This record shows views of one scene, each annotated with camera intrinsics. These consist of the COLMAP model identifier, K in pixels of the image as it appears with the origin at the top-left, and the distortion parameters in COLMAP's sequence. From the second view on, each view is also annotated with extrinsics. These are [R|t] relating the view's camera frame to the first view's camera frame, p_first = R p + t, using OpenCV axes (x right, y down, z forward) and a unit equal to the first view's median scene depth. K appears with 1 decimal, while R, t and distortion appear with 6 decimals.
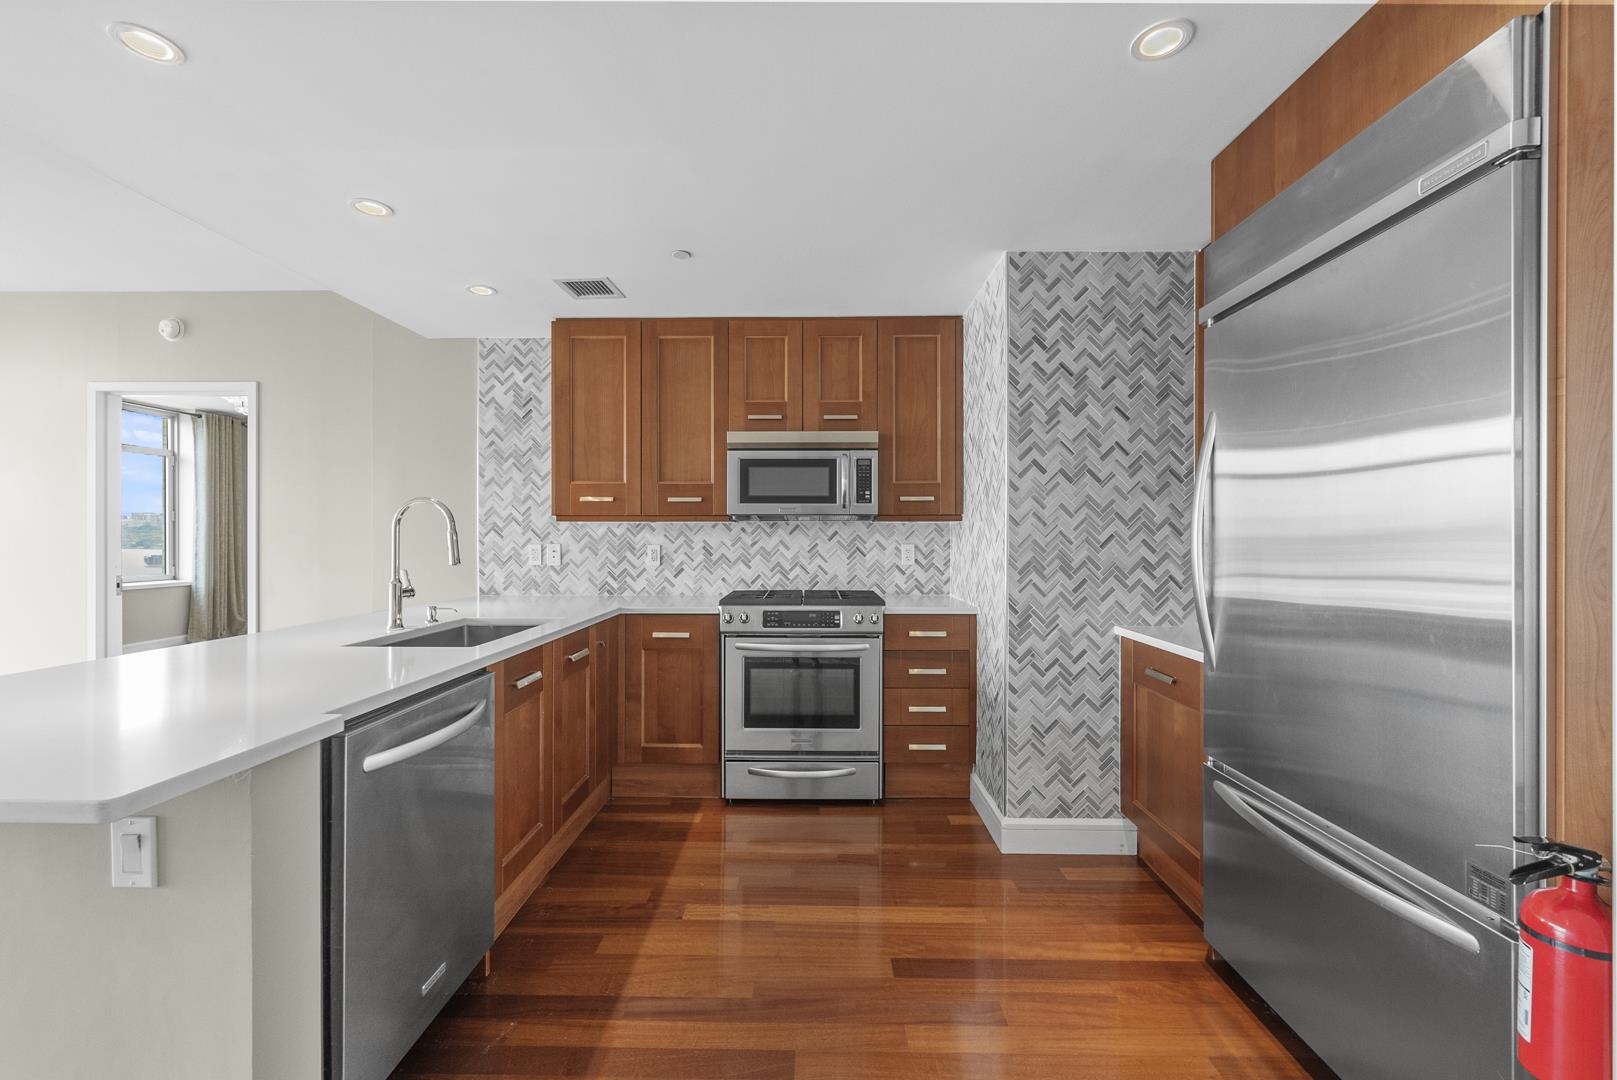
lens RADIAL K [[656.4, 0, 806.4], [0, 656.4, 533.3], [0, 0, 1]] dist [0.002287, 0.000153]
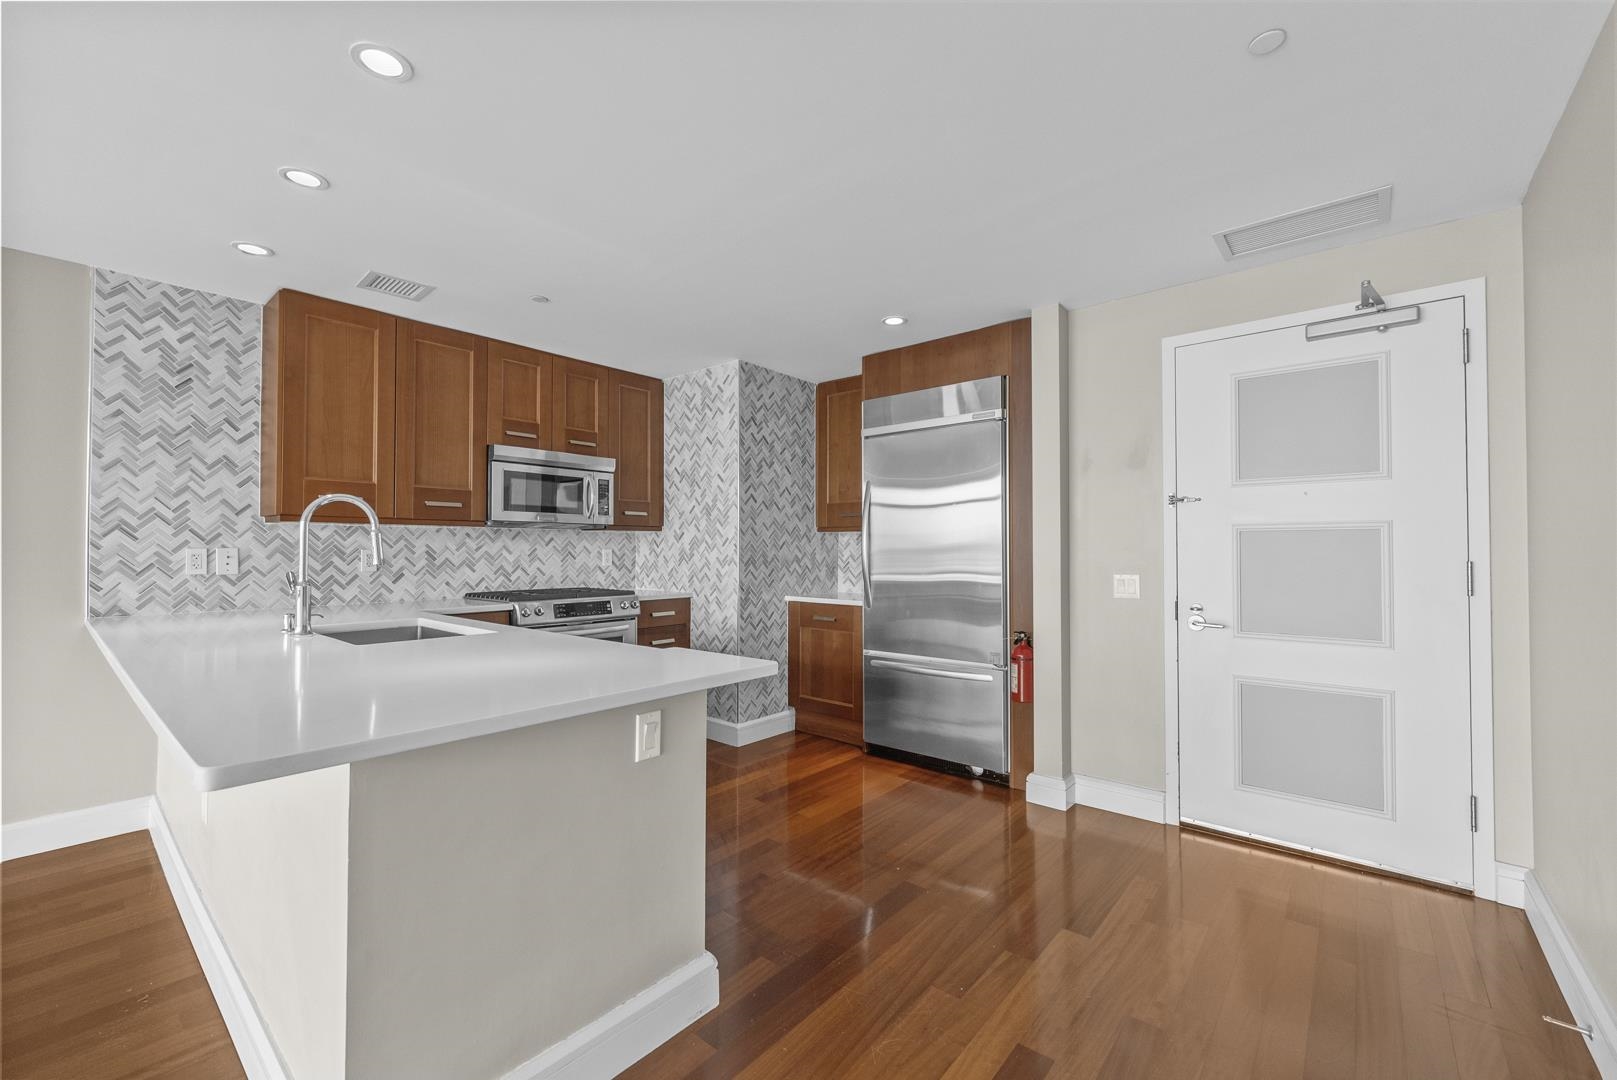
lens RADIAL K [[649.4, 0, 805.1], [0, 649.4, 533.6], [0, 0, 1]] dist [-0.000141, 0.000129]
pose [[0.637924, 0.019923, 0.769841, -0.549118], [-0.005362, 0.999756, -0.021429, 0.011741], [-0.770080, 0.009543, 0.637876, -0.071217]]
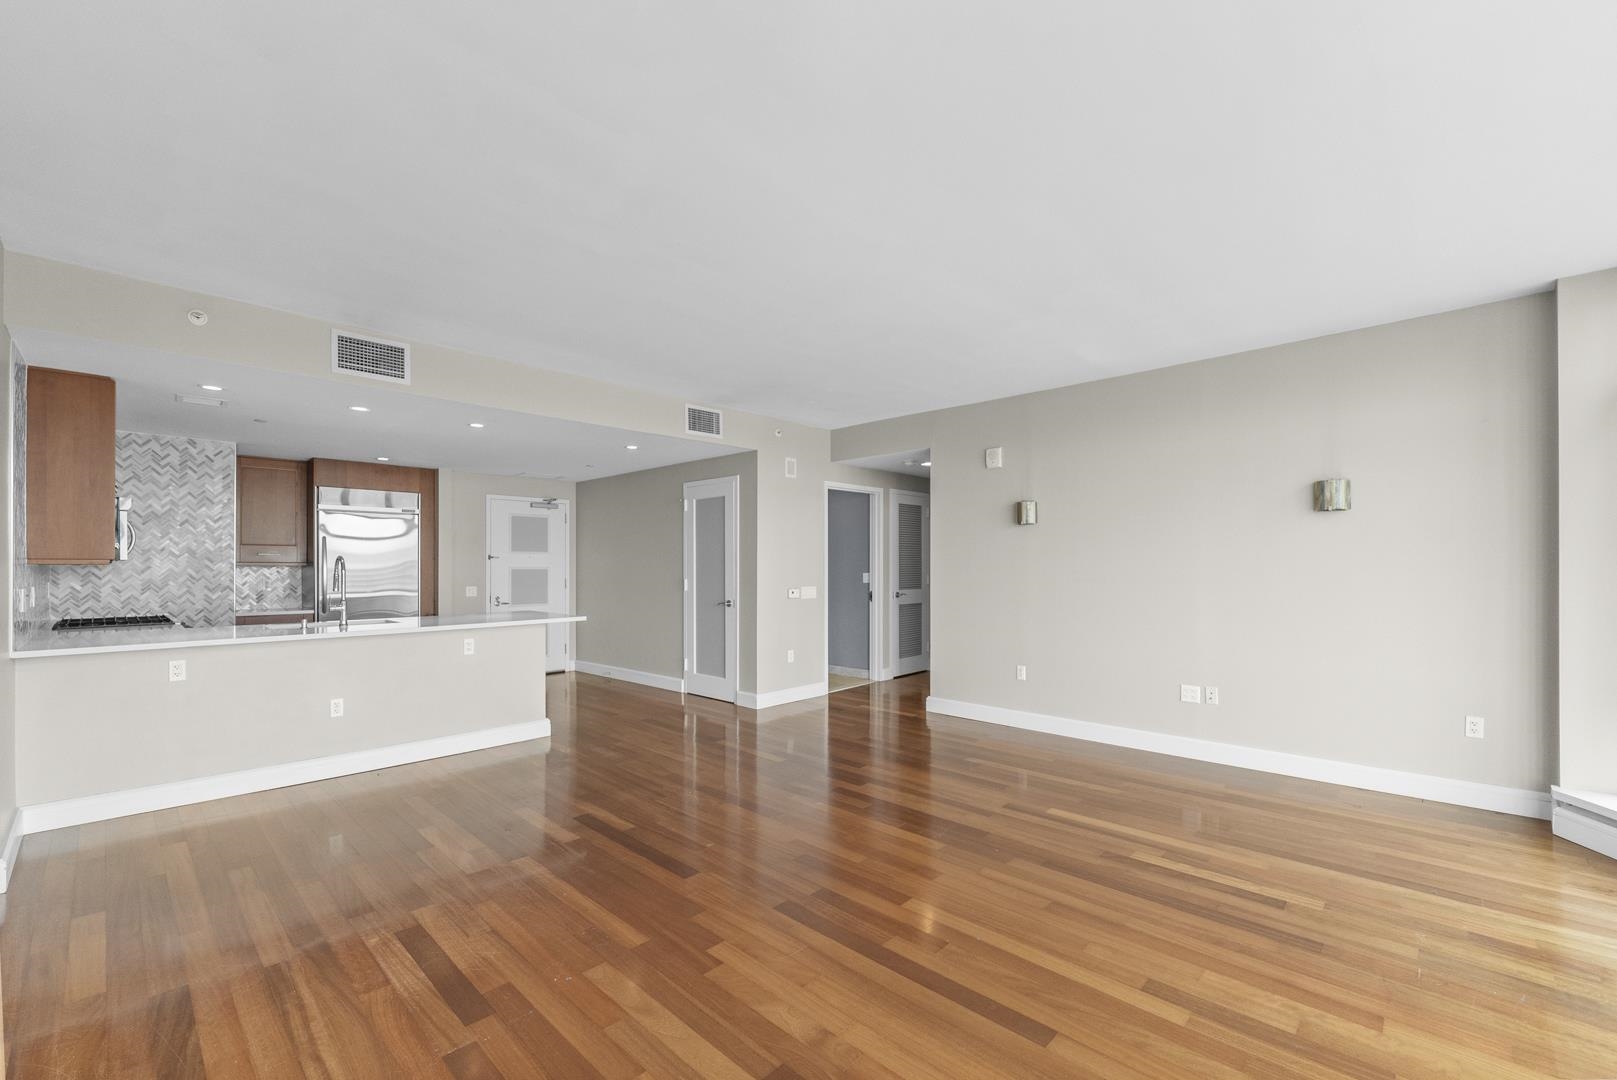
lens RADIAL K [[680.4, 0, 806.7], [0, 680.4, 568.2], [0, 0, 1]] dist [-0.001538, -0.000315]
pose [[-0.727858, -0.000044, 0.685728, -1.834048], [-0.002842, 0.999992, -0.002952, -0.010164], [-0.685722, -0.004098, -0.727852, 0.942574]]
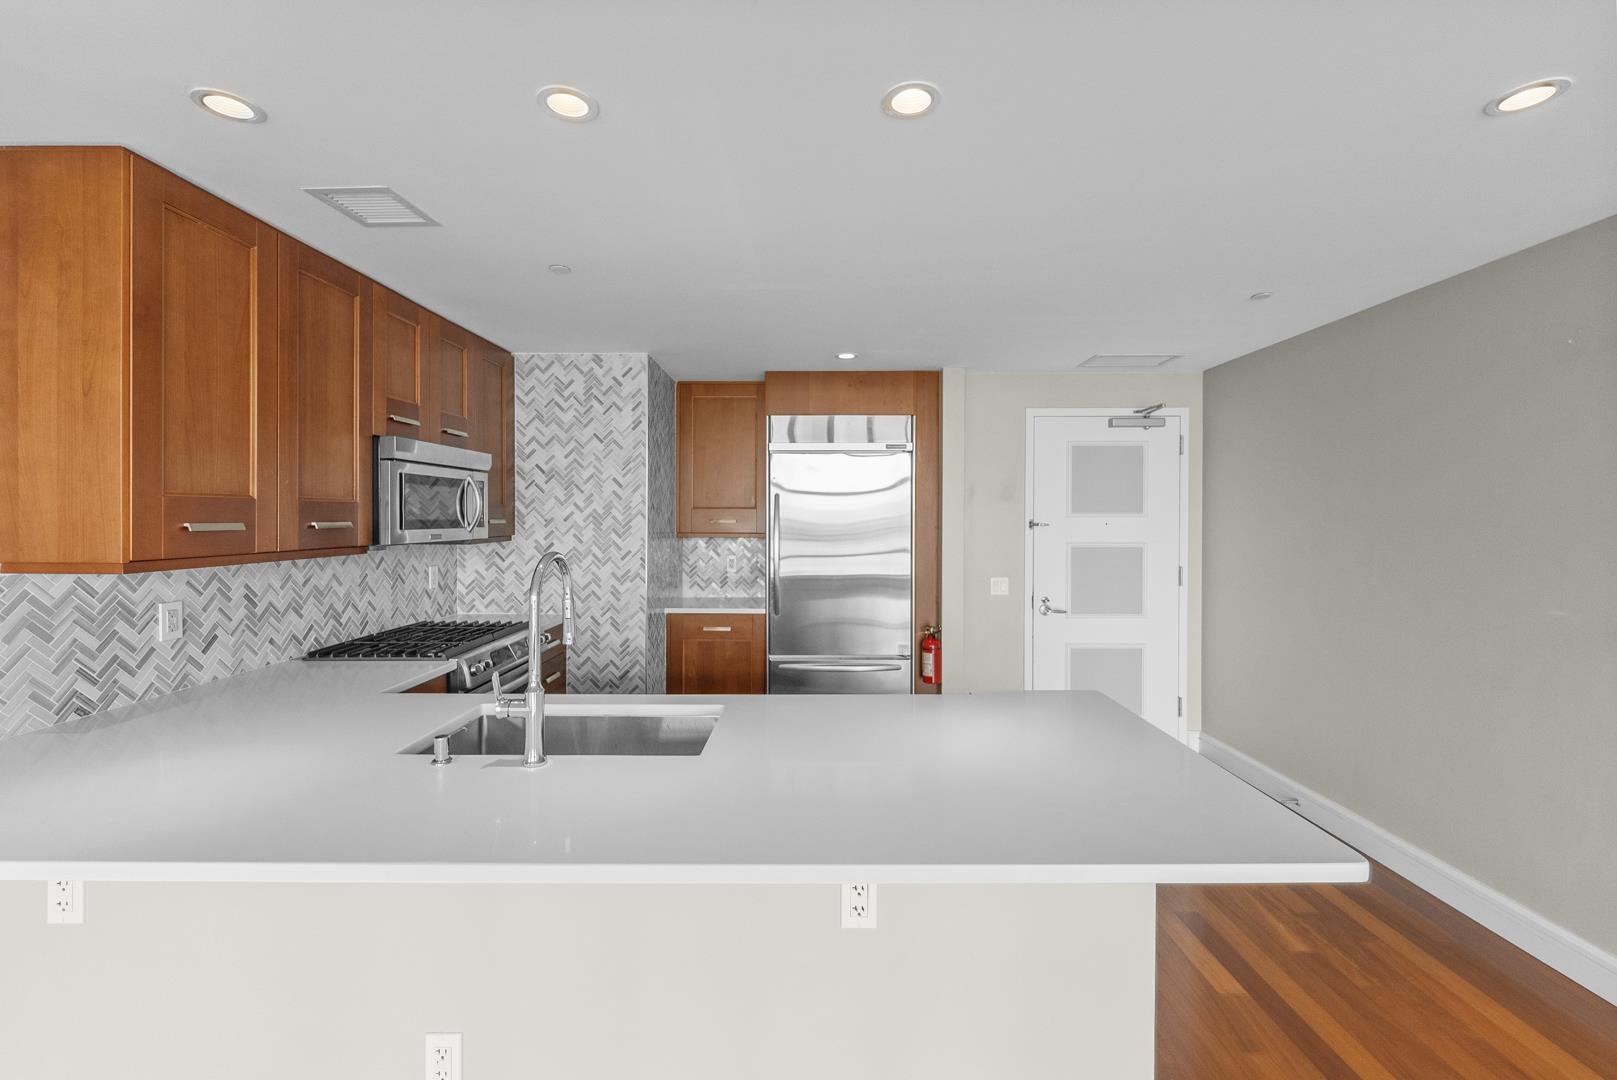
lens RADIAL K [[663.8, 0, 806.3], [0, 663.8, 519.0], [0, 0, 1]] dist [-0.000006, 0.000285]
pose [[-0.002675, -0.004633, 0.999986, -0.792182], [-0.007428, 0.999962, 0.004613, -0.058793], [-0.999969, -0.007416, -0.002709, 0.466068]]
